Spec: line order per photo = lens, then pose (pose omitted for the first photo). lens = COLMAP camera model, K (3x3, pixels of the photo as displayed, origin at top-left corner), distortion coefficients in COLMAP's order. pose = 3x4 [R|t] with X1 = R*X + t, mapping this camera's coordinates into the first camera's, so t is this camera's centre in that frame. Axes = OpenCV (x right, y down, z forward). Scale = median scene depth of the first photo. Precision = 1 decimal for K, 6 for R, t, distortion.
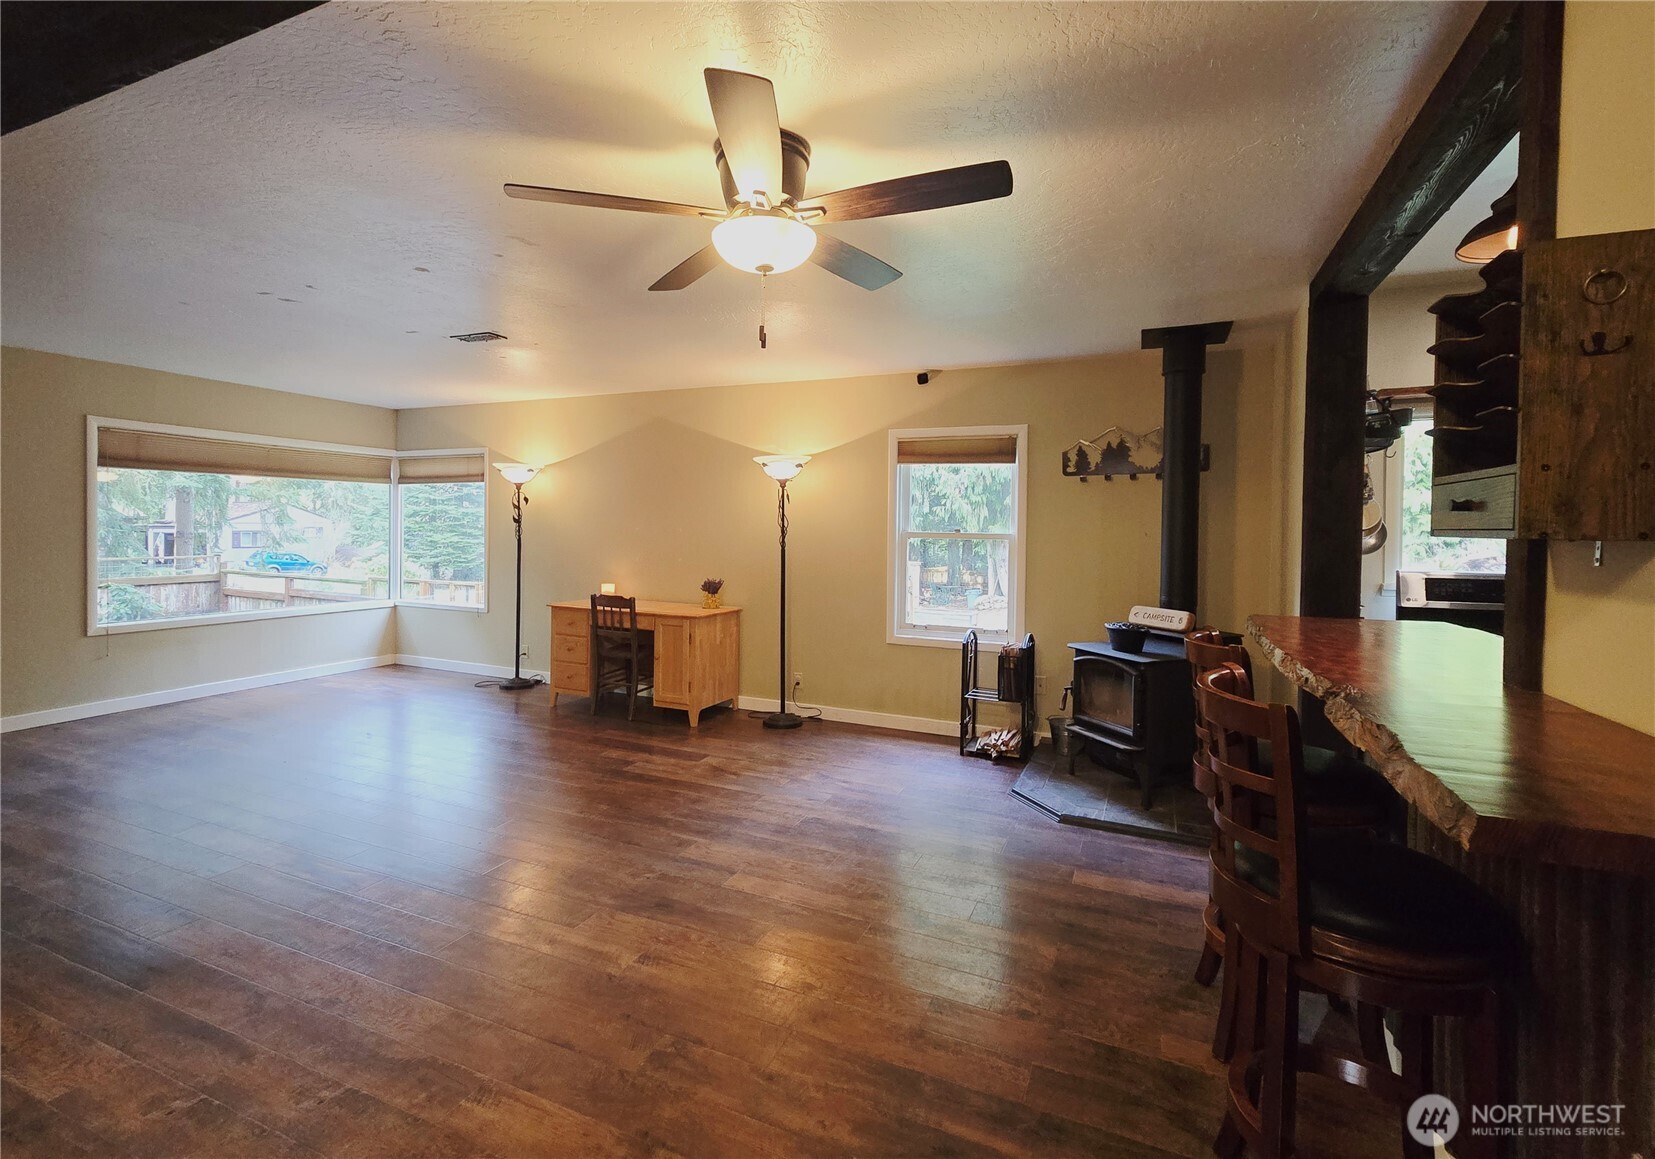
lens RADIAL K [[757.7, 0, 821.6], [0, 757.7, 540.2], [0, 0, 1]] dist [0.000848, 0.000242]
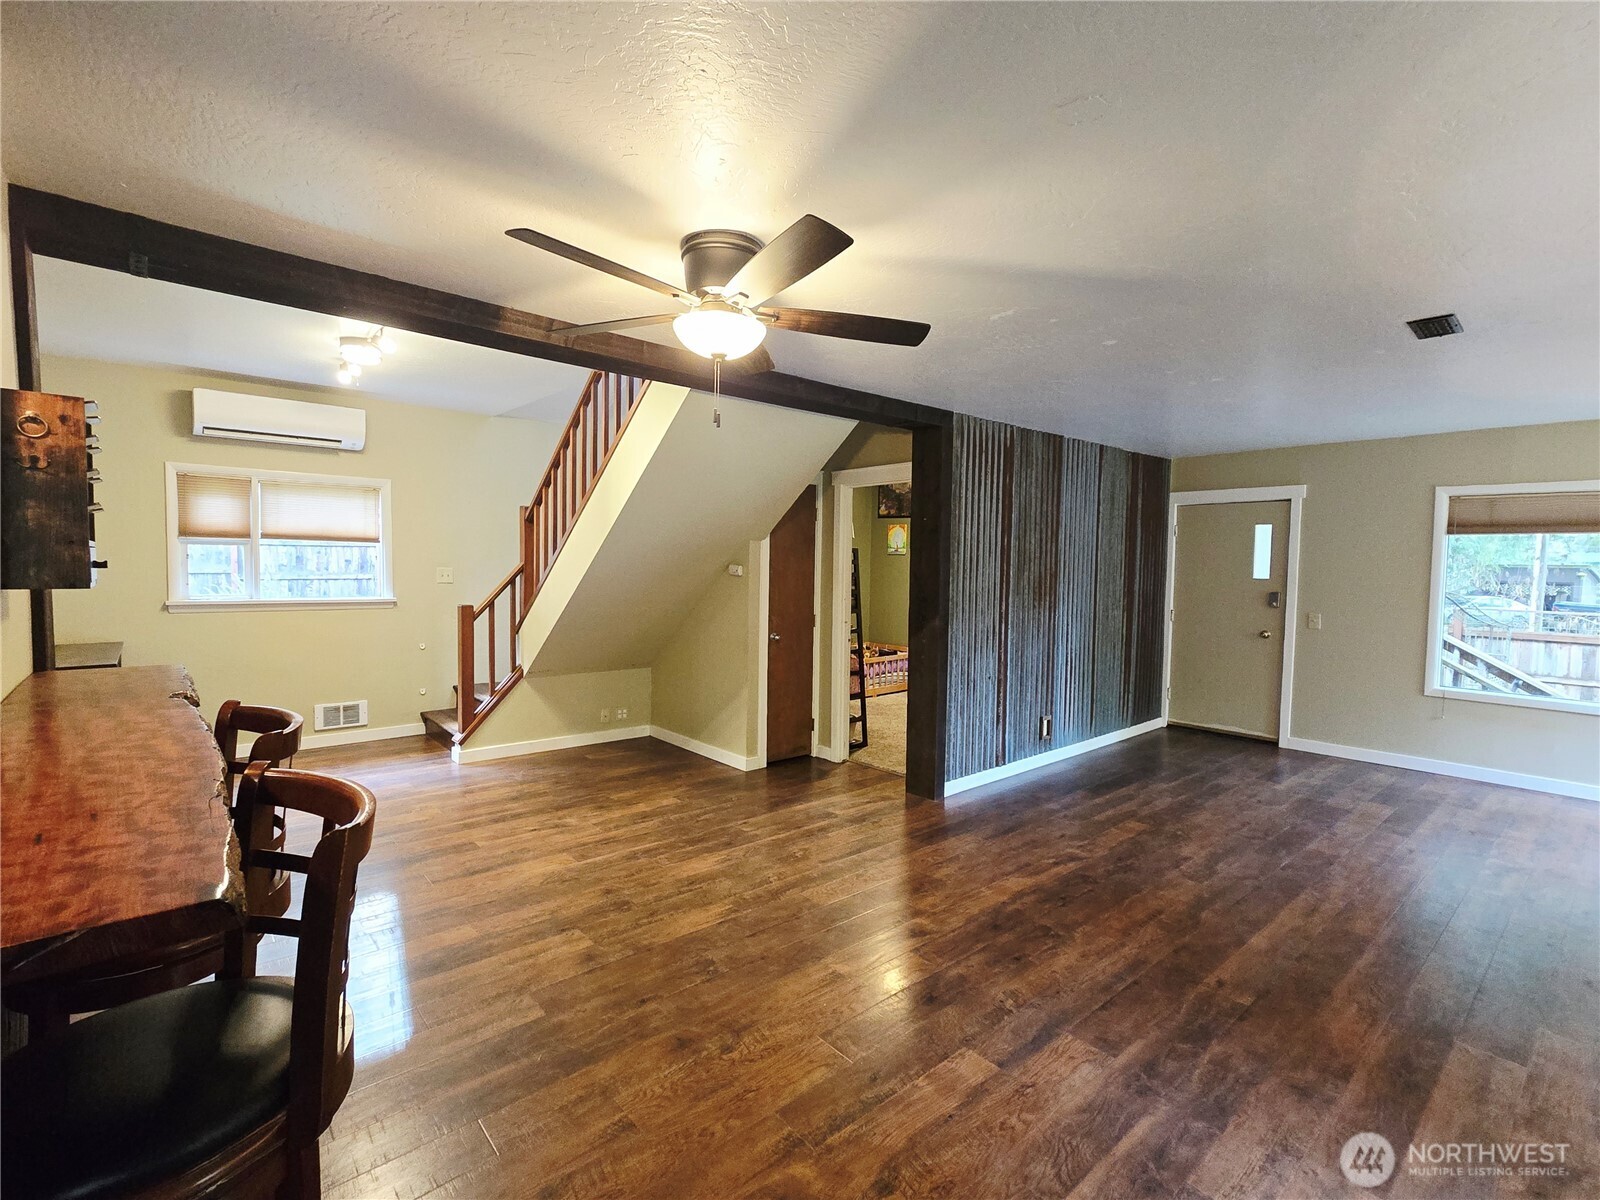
lens RADIAL K [[739.2, 0, 790.4], [0, 739.2, 599.3], [0, 0, 1]] dist [-0.004938, 0.005928]
pose [[-0.433617, 0.023249, -0.900797, 0.511529], [-0.036832, 0.998374, 0.043498, -0.029623], [0.900344, 0.052040, -0.432056, 0.929975]]
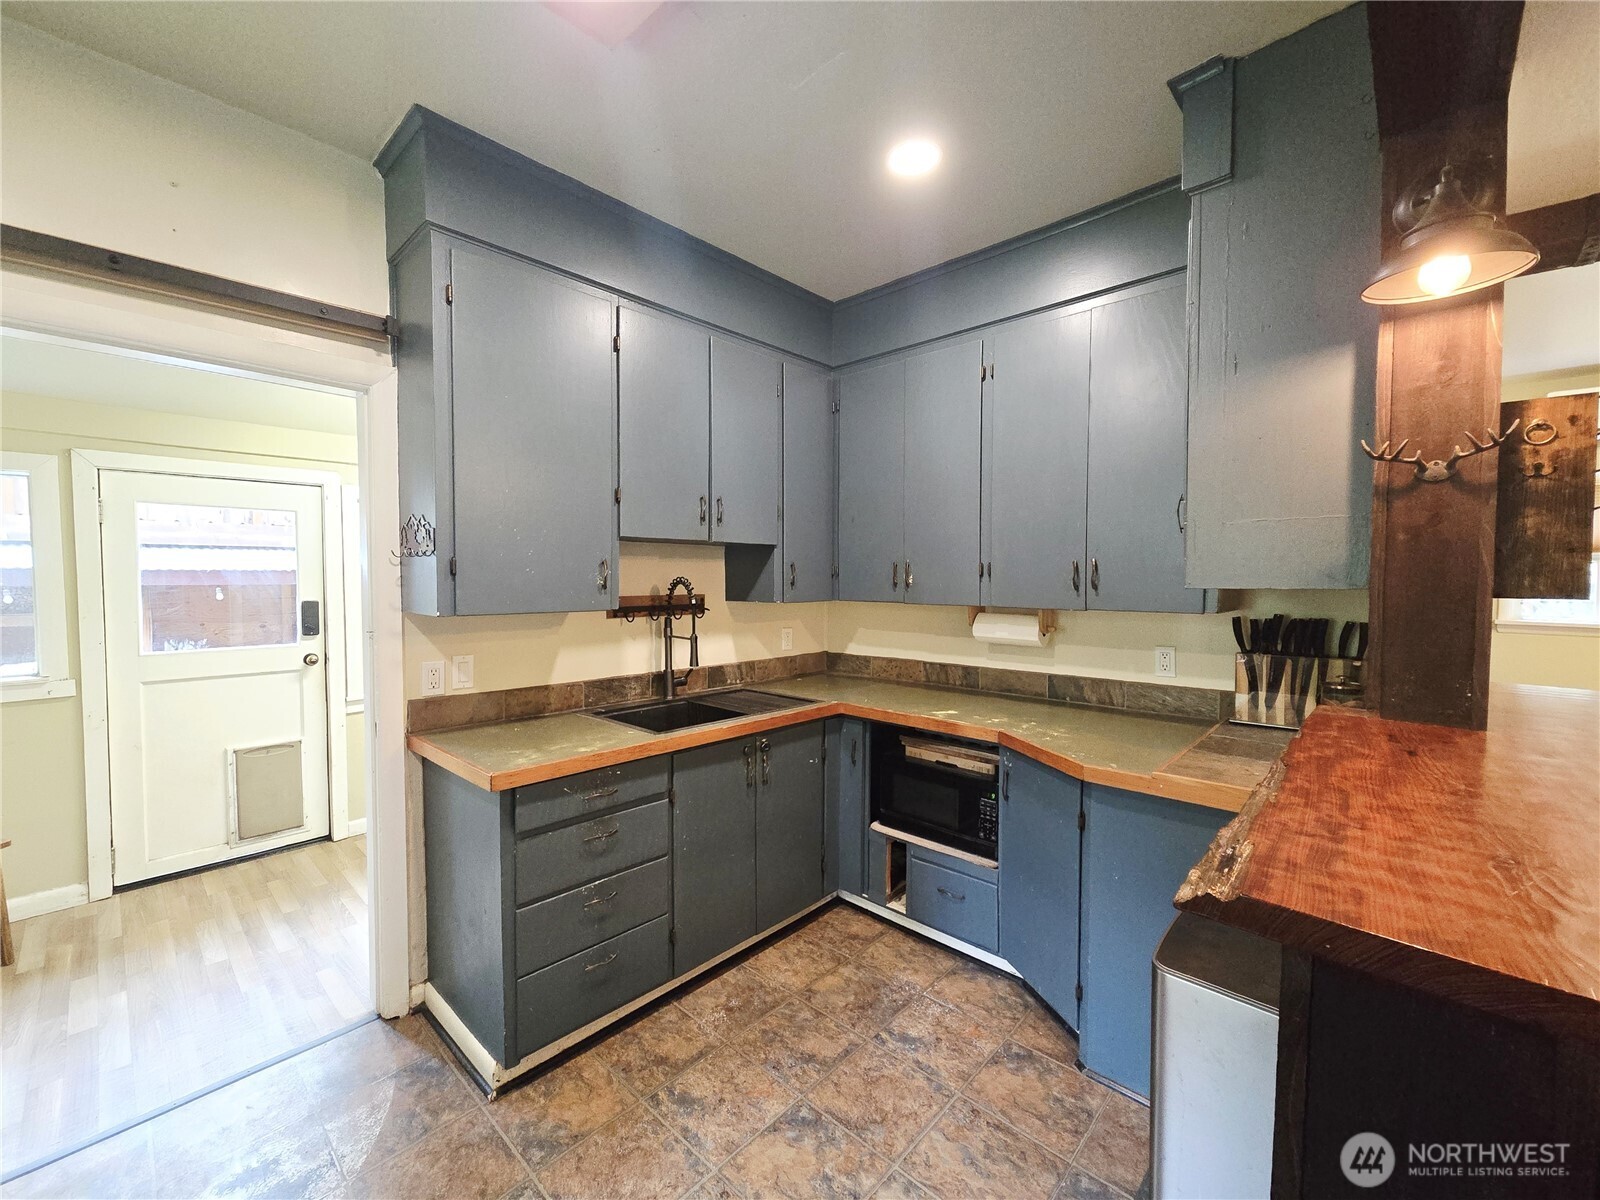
lens RADIAL K [[655.2, 0, 791.9], [0, 655.2, 599.9], [0, 0, 1]] dist [-0.000863, -0.000120]
pose [[-0.940126, -0.030616, 0.339449, 0.581169], [-0.010453, 0.998079, 0.061068, -0.018975], [-0.340667, 0.053863, -0.938640, 0.847210]]
